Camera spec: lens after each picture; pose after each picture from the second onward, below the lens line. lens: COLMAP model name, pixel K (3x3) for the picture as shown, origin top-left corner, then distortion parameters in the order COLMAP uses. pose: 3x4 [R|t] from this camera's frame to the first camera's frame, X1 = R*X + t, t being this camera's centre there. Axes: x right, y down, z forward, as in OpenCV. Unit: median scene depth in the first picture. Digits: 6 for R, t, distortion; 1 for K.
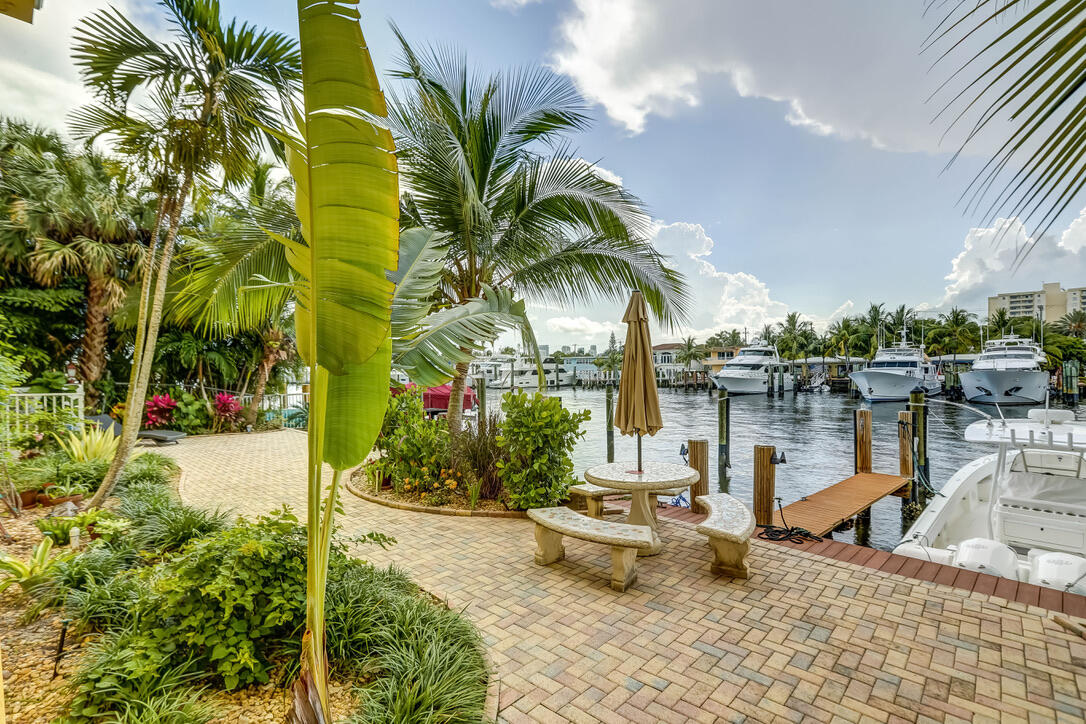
lens RADIAL K [[493.5, 0, 536.8], [0, 493.5, 363.4], [0, 0, 1]] dist [0.002035, 0.000272]
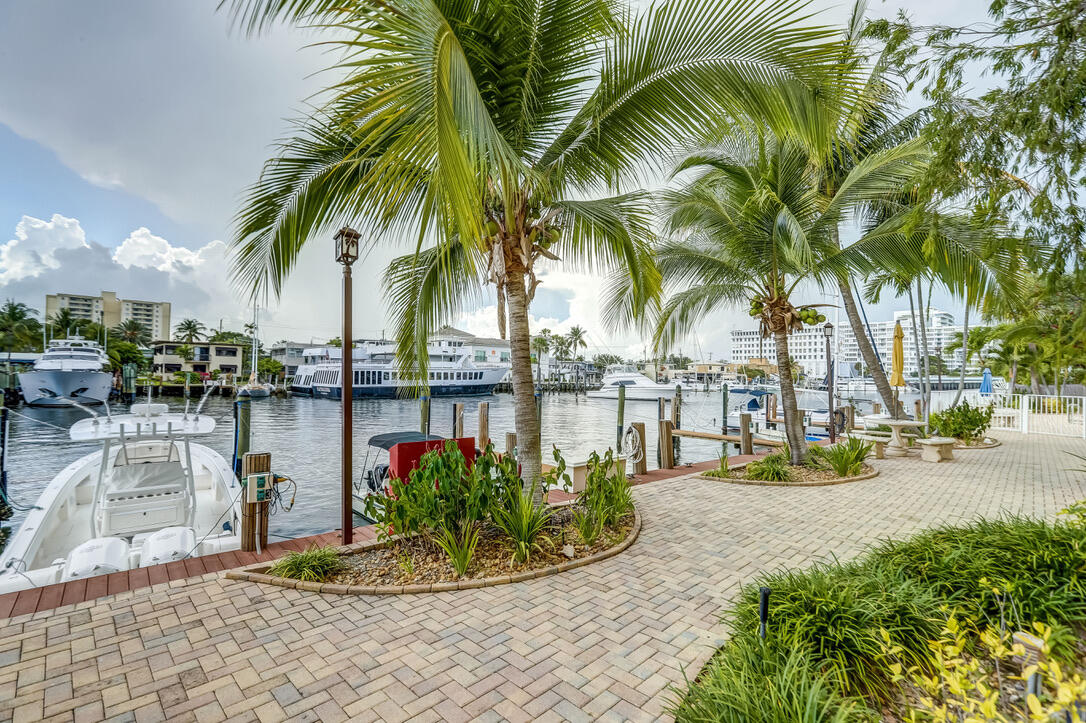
lens RADIAL K [[493.5, 0, 540.6], [0, 493.5, 384.7], [0, 0, 1]] dist [0.002035, 0.000272]
pose [[0.033316, -0.009317, 0.999401, -0.009396], [-0.028173, 0.999550, 0.010258, 0.004480], [-0.999048, -0.028498, 0.033039, 0.029203]]
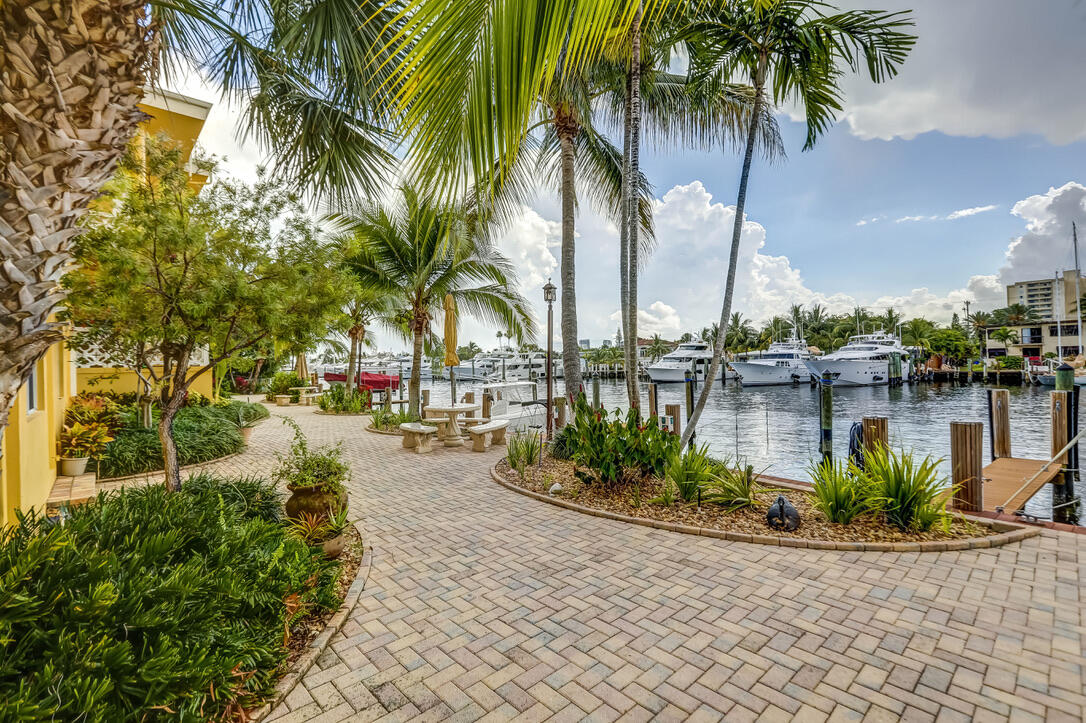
lens RADIAL K [[493.5, 0, 543.4], [0, 493.5, 361.1], [0, 0, 1]] dist [0.002035, 0.000272]
pose [[0.983708, -0.013029, -0.179302, 0.305655], [0.013967, 0.999895, 0.003965, 0.000742], [0.179231, -0.006405, 0.983786, -0.255169]]
